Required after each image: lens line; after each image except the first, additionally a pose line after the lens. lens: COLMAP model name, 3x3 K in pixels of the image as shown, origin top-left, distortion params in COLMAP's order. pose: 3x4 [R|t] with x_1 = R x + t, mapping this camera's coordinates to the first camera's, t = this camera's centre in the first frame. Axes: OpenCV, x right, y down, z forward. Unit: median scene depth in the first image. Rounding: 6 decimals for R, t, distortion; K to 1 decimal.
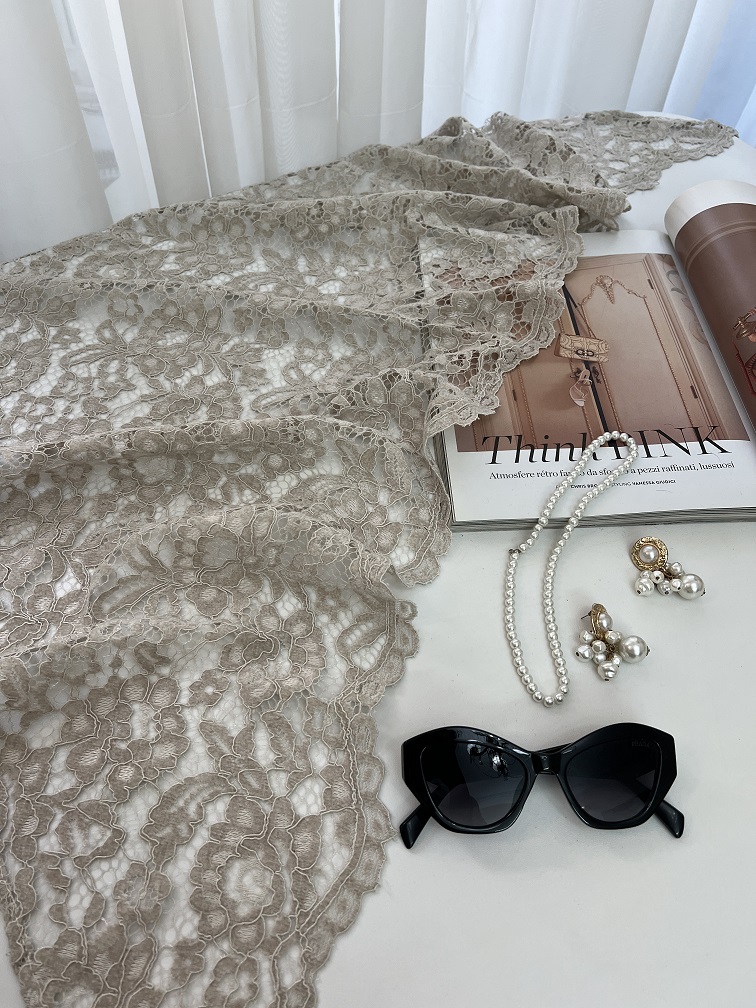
lens RADIAL K [[801.0, 0, 391.3], [0, 801.0, 505.8], [0, 0, 1]] dist [0.081661, -0.106069]
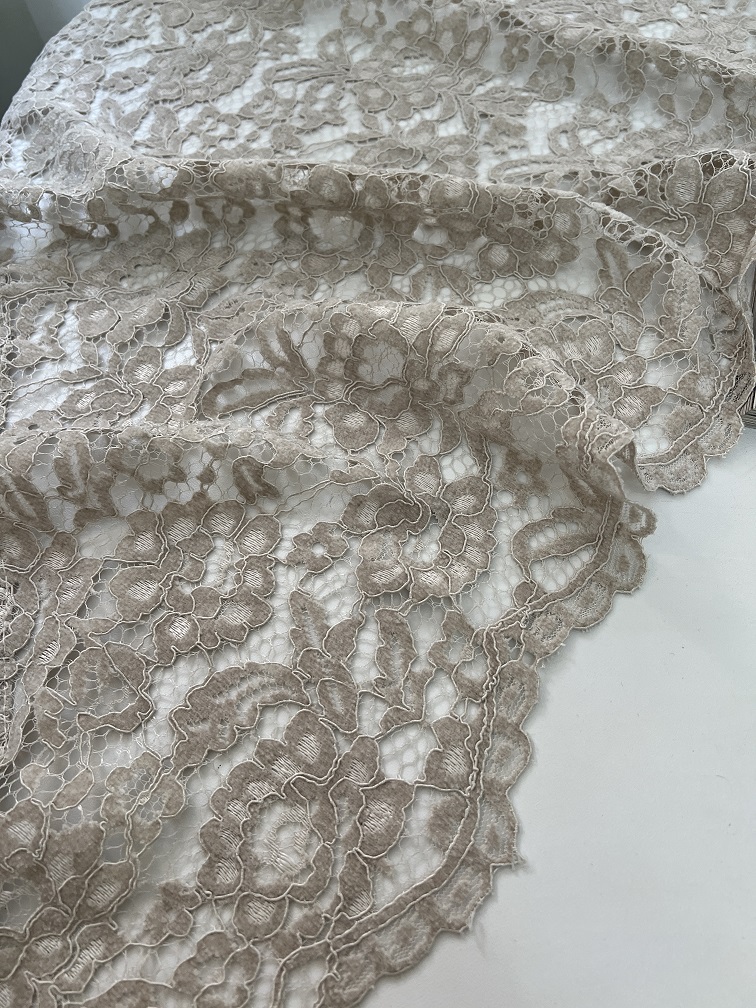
lens RADIAL K [[801.3, 0, 393.9], [0, 801.3, 503.8], [0, 0, 1]] dist [0.005600, 0.036996]
pose [[0.928561, 0.275738, -0.248480, -0.004219], [-0.237272, 0.955749, 0.173914, 0.044571], [0.285439, -0.102532, 0.952896, 0.302246]]
